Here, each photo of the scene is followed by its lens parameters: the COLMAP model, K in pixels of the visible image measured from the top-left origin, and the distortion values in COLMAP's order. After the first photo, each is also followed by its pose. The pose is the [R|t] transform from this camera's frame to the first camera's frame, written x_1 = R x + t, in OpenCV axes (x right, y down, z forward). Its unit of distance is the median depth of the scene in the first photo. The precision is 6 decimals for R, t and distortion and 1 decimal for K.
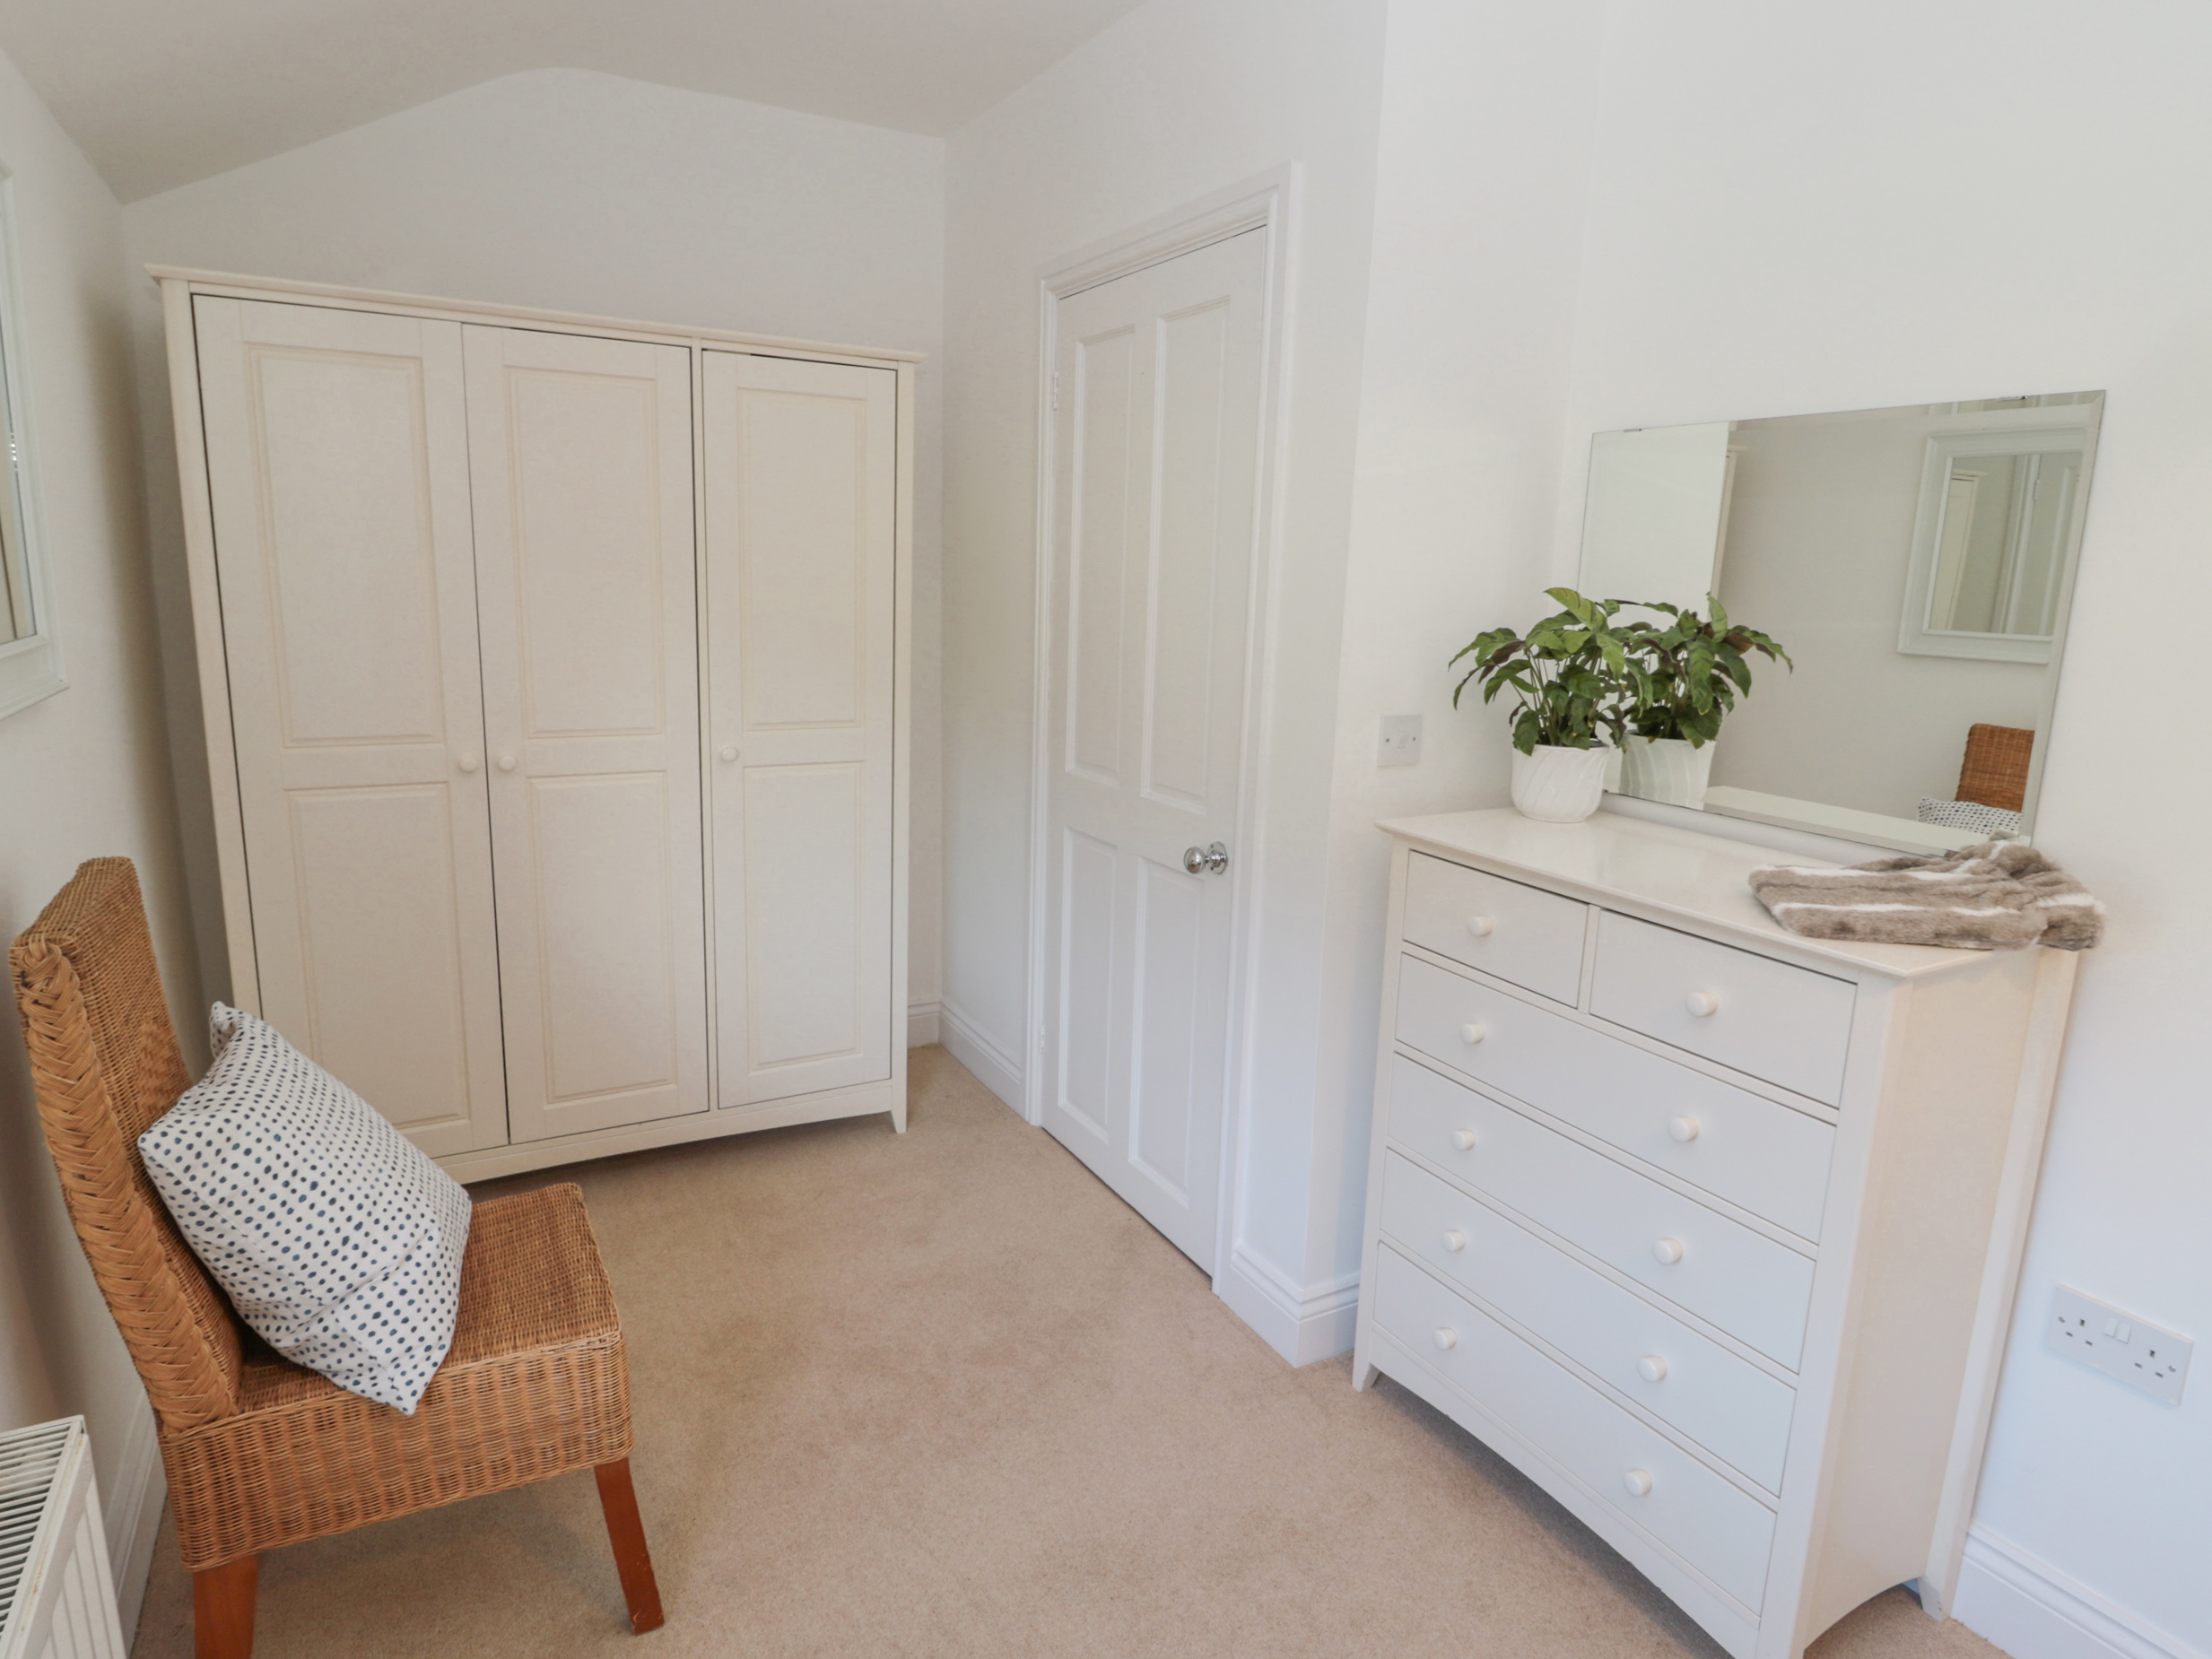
lens RADIAL K [[1228.6, 0, 1015.1], [0, 1228.6, 824.0], [0, 0, 1]] dist [-0.003075, -0.012310]
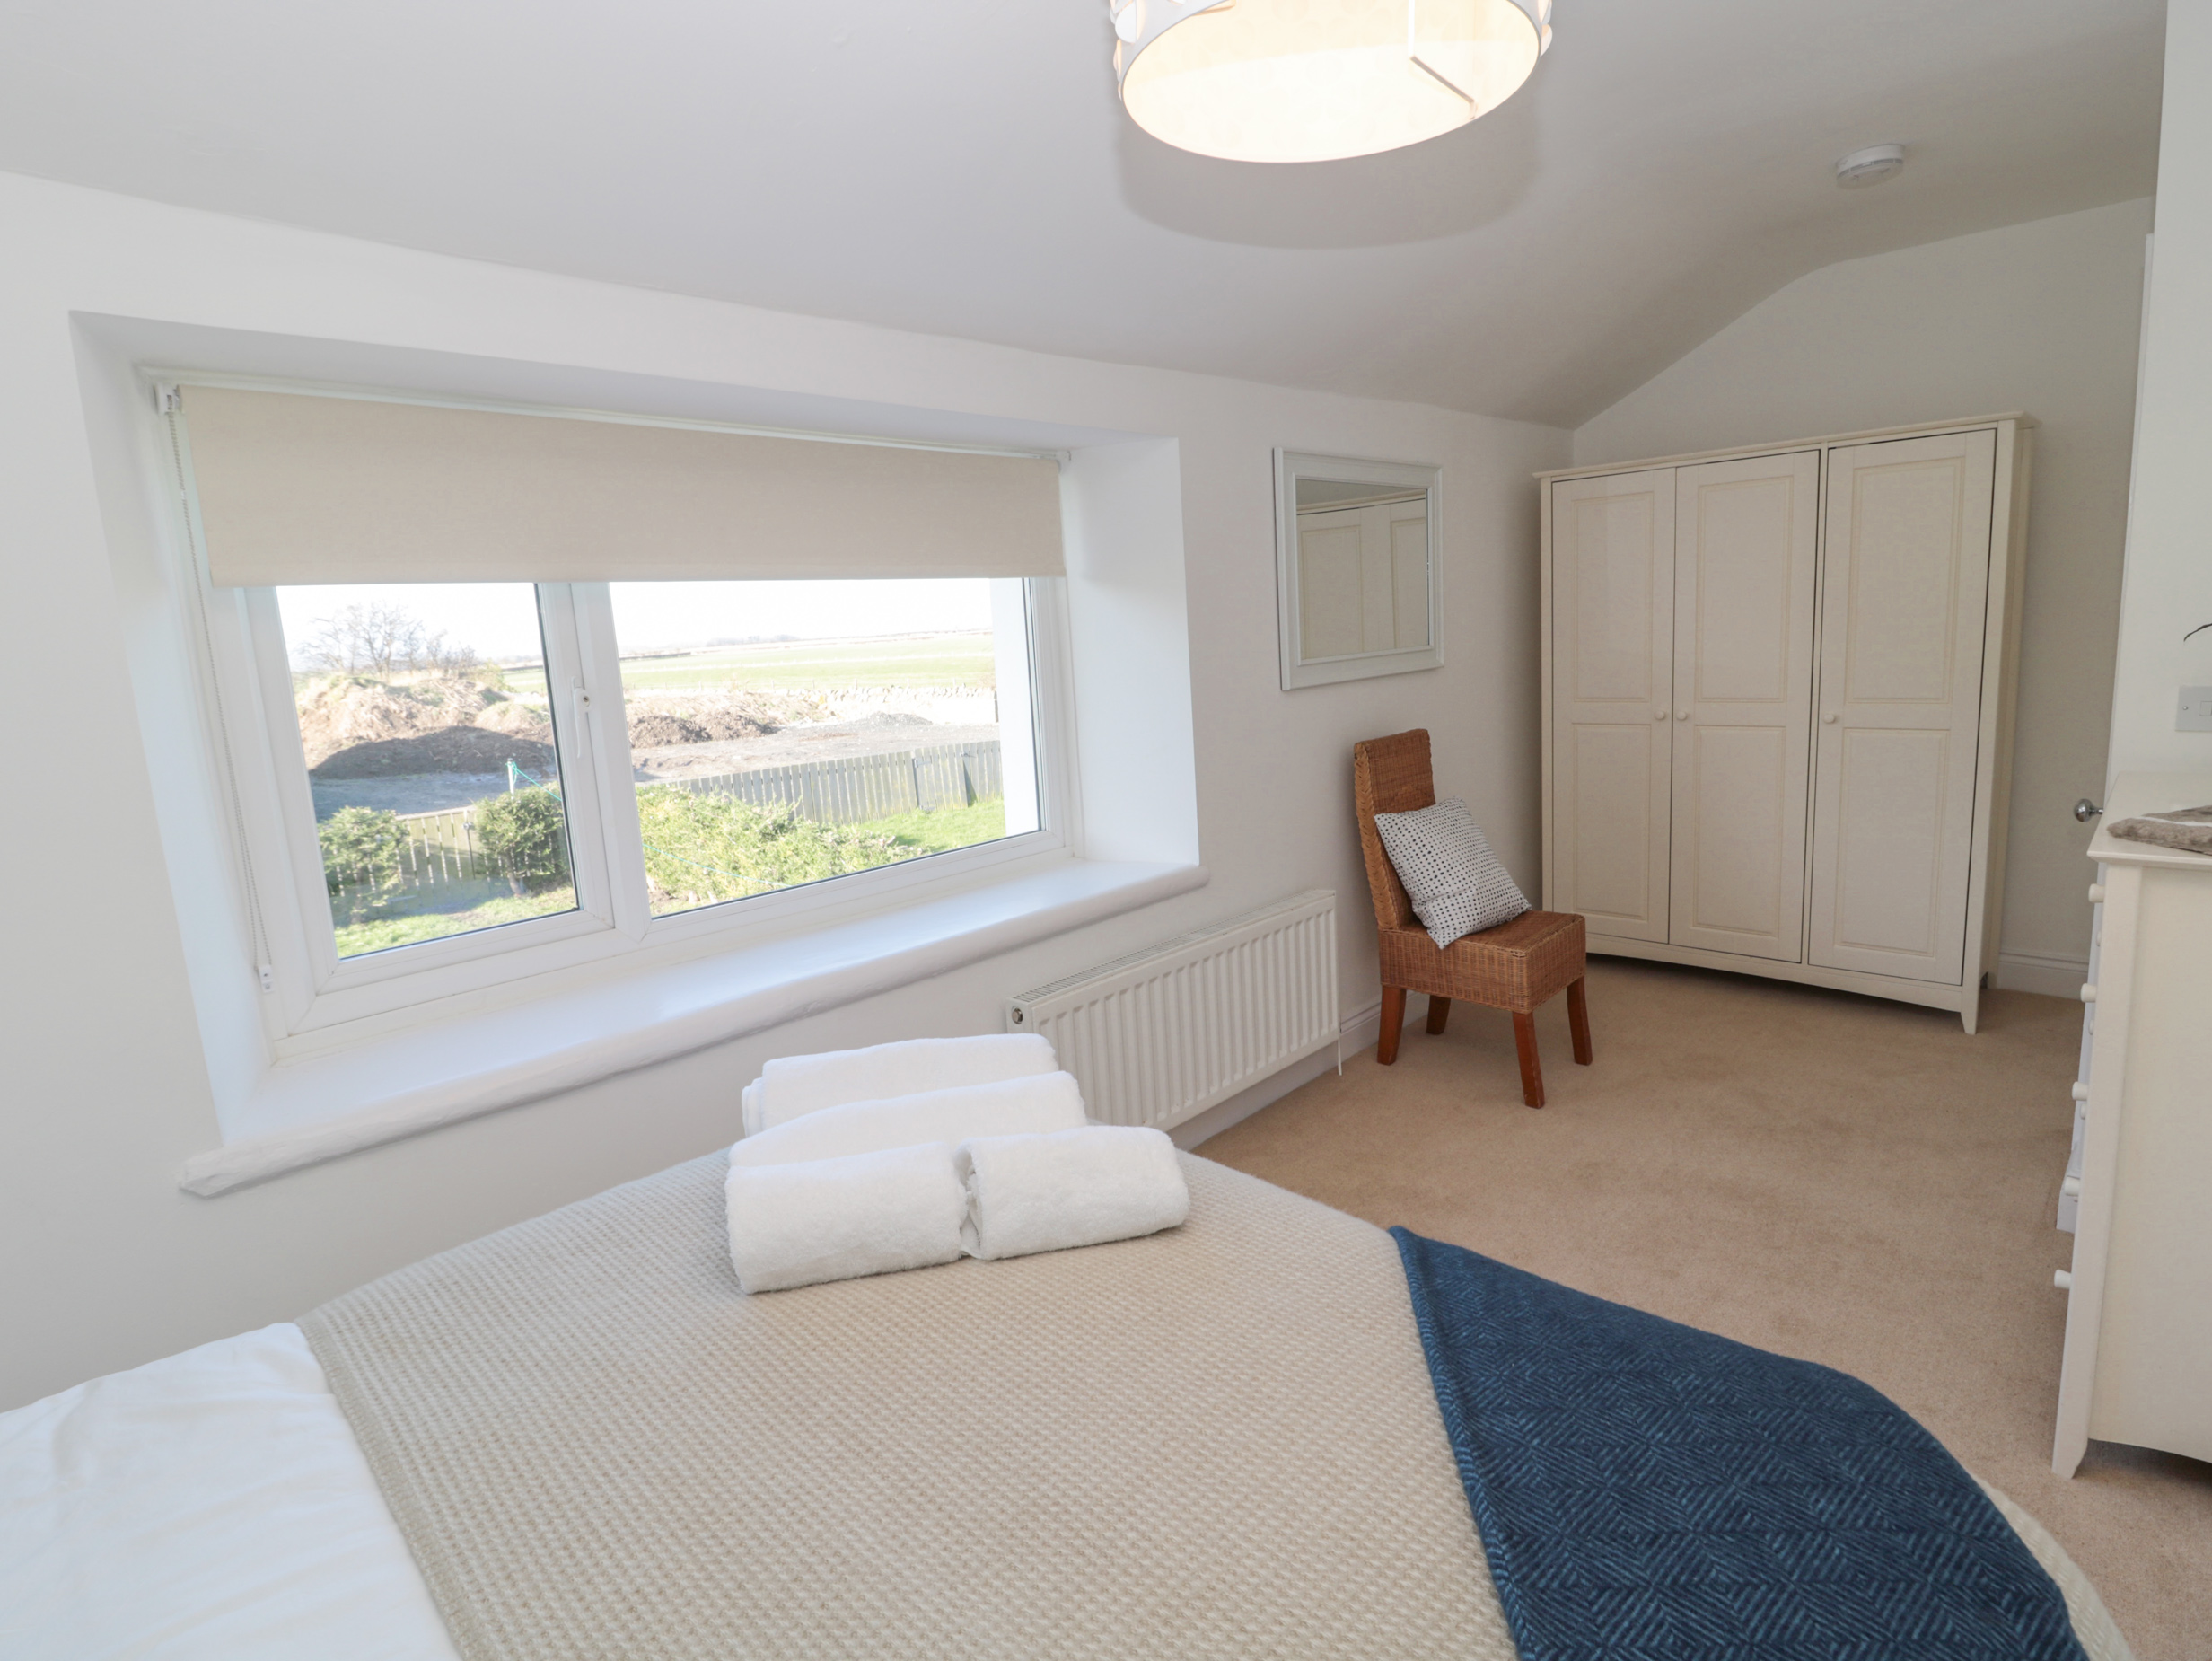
lens RADIAL K [[1228.9, 0, 1111.0], [0, 1228.9, 833.1], [0, 0, 1]] dist [-0.003075, -0.012310]
pose [[0.313121, 0.117280, -0.942444, 1.010515], [-0.118148, 0.989447, 0.083875, 0.064999], [0.942336, 0.085085, 0.323673, -0.302729]]
